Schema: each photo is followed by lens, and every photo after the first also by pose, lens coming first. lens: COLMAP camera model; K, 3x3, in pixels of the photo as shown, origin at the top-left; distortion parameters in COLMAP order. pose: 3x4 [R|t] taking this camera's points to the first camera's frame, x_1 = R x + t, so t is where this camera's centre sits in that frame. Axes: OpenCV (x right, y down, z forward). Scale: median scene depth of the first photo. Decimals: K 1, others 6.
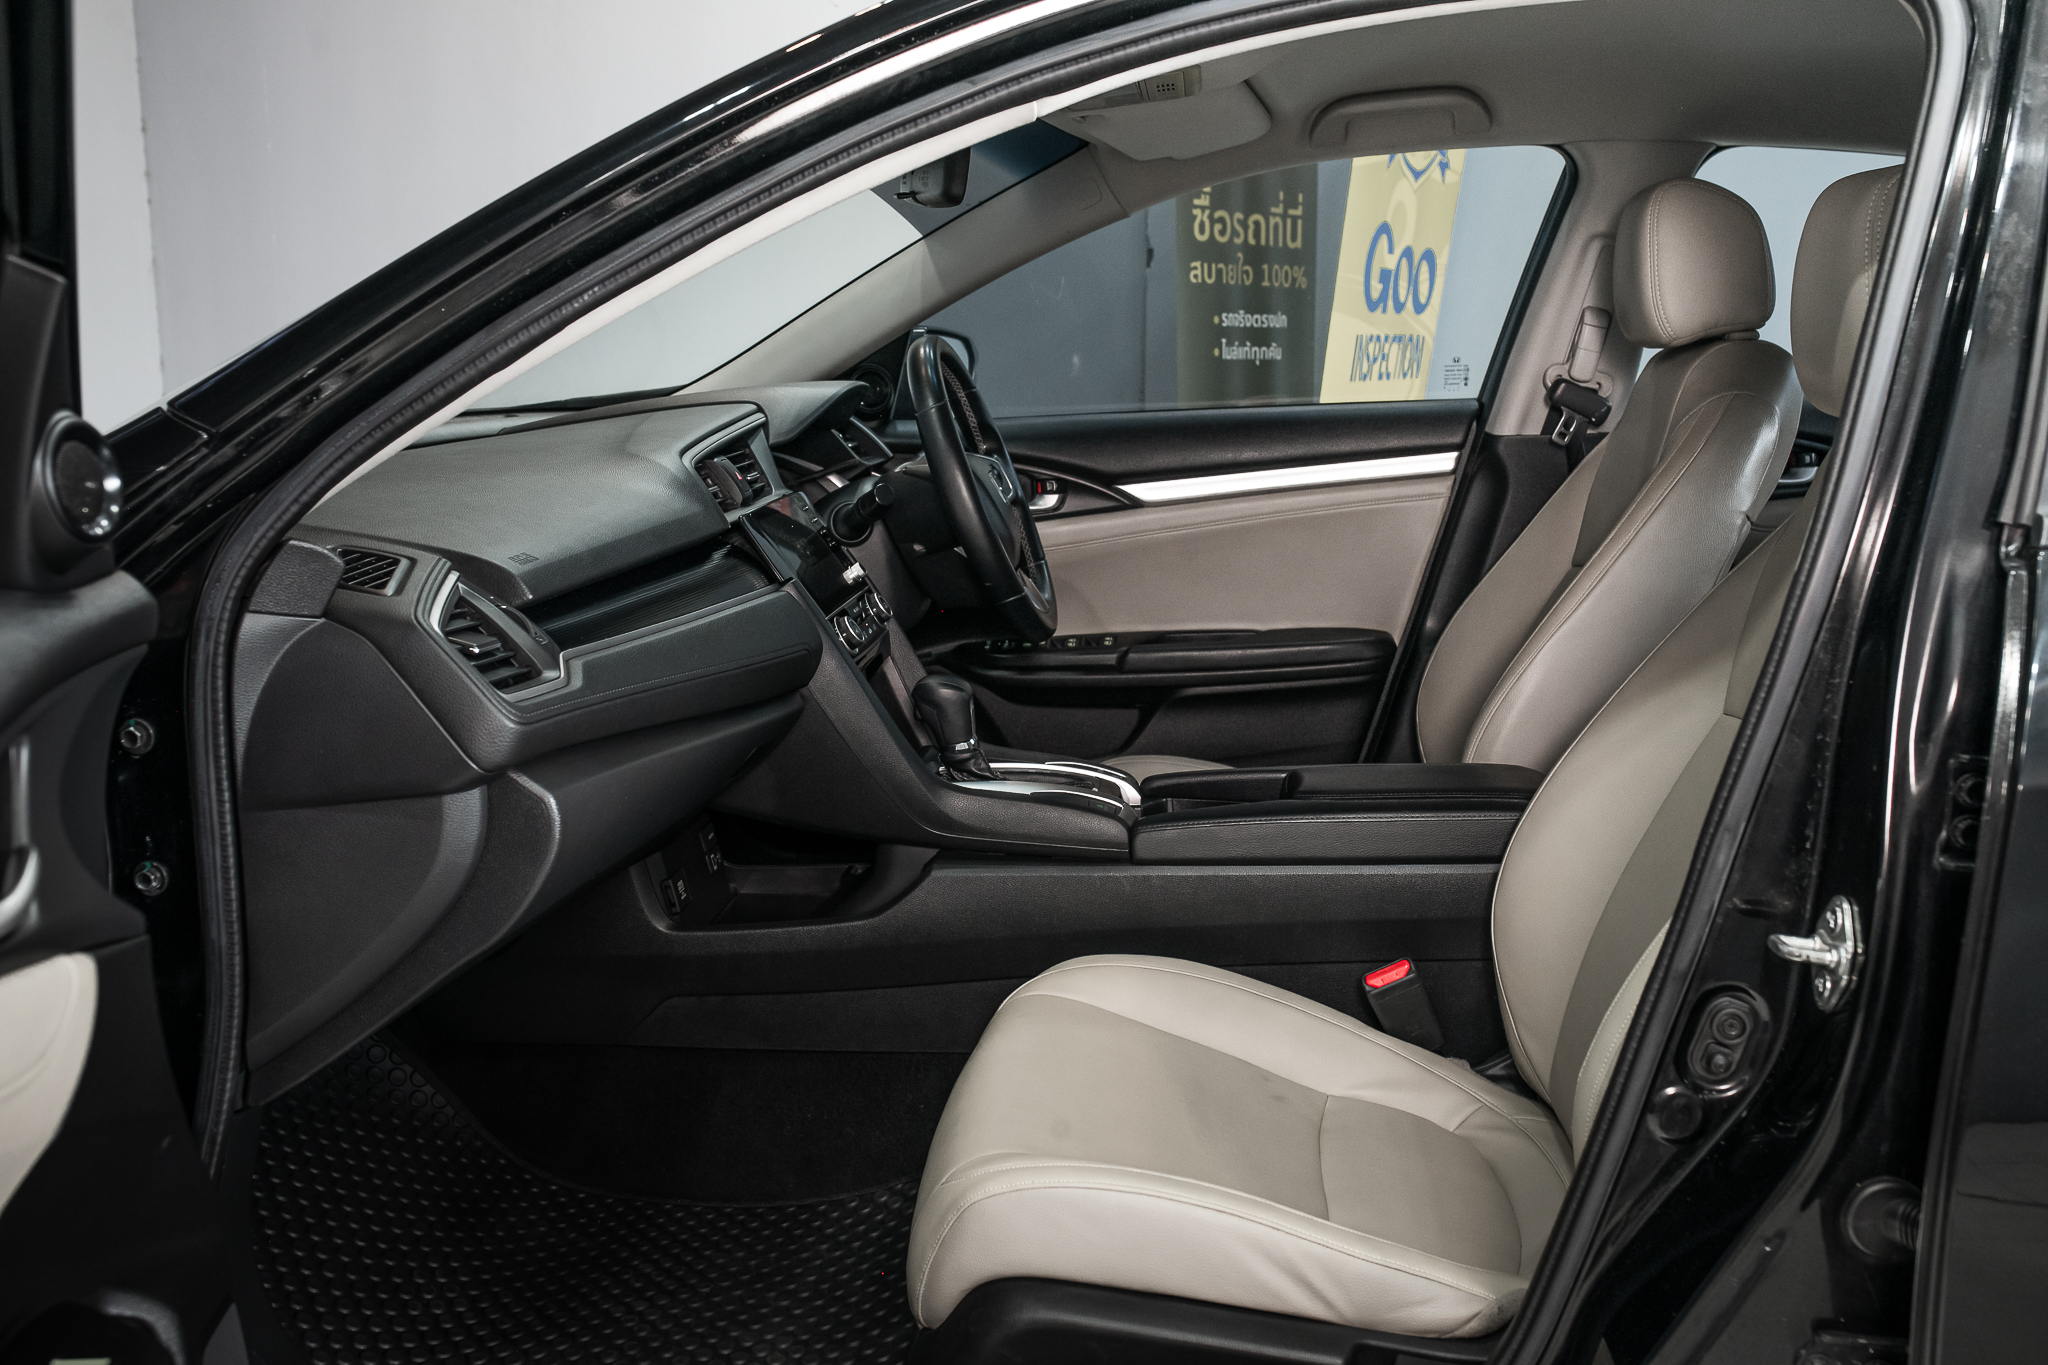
lens RADIAL K [[1946.1, 0, 1024.0], [0, 1946.1, 682.5], [0, 0, 1]] dist [-0.015134, -0.012839]
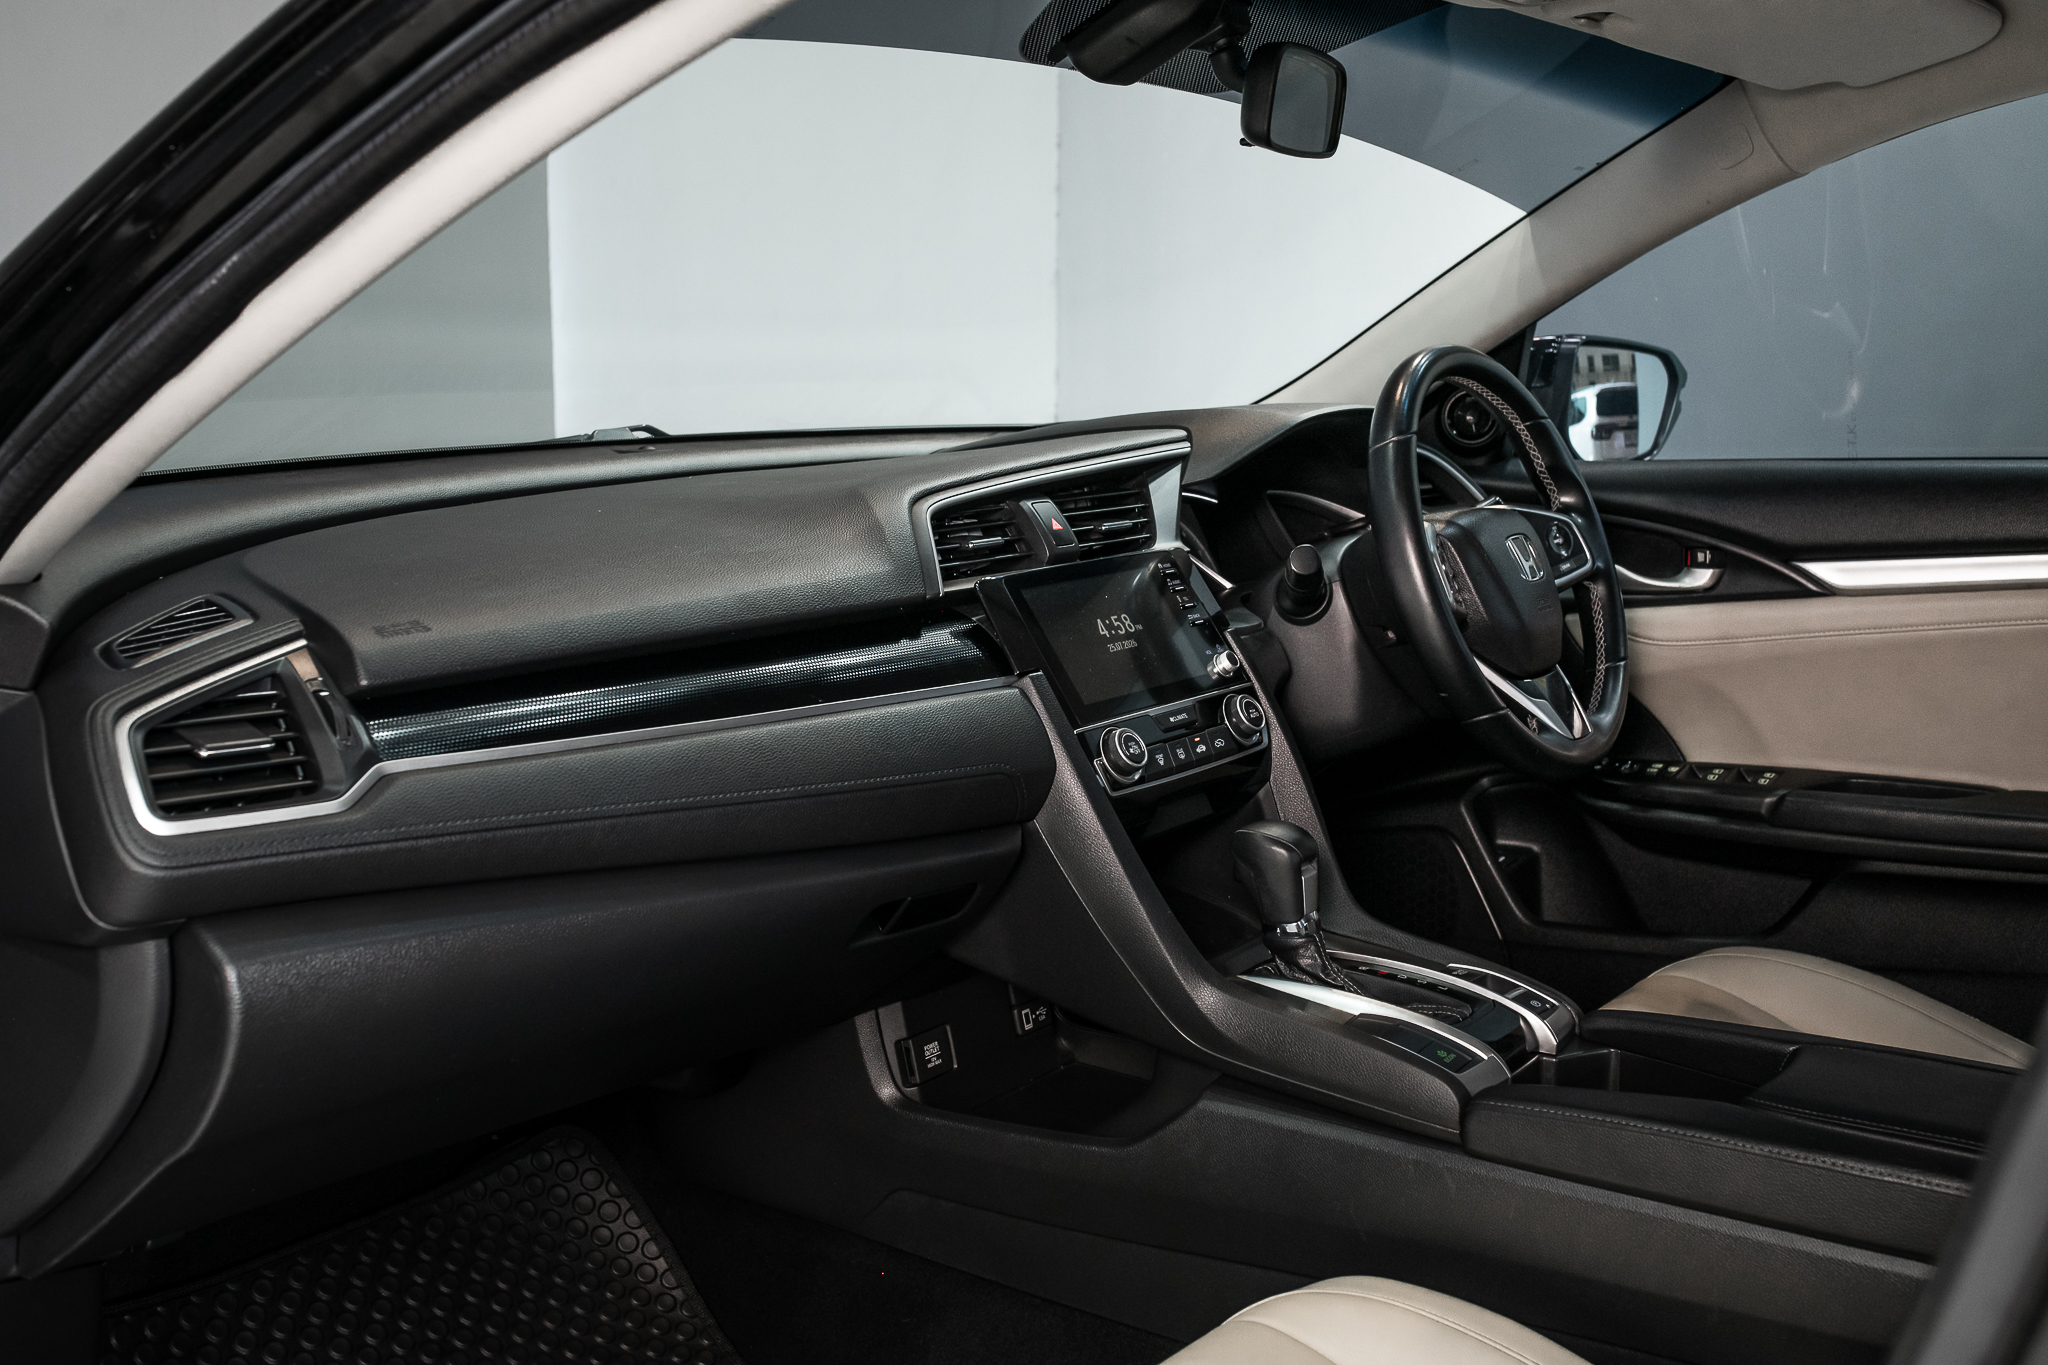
lens RADIAL K [[1946.1, 0, 1024.0], [0, 1946.1, 682.5], [0, 0, 1]] dist [-0.015134, -0.012839]
pose [[0.859151, 0.096715, -0.502499, 0.174891], [-0.101908, 0.994645, 0.017199, -0.043594], [0.501471, 0.036432, 0.864407, 0.264021]]
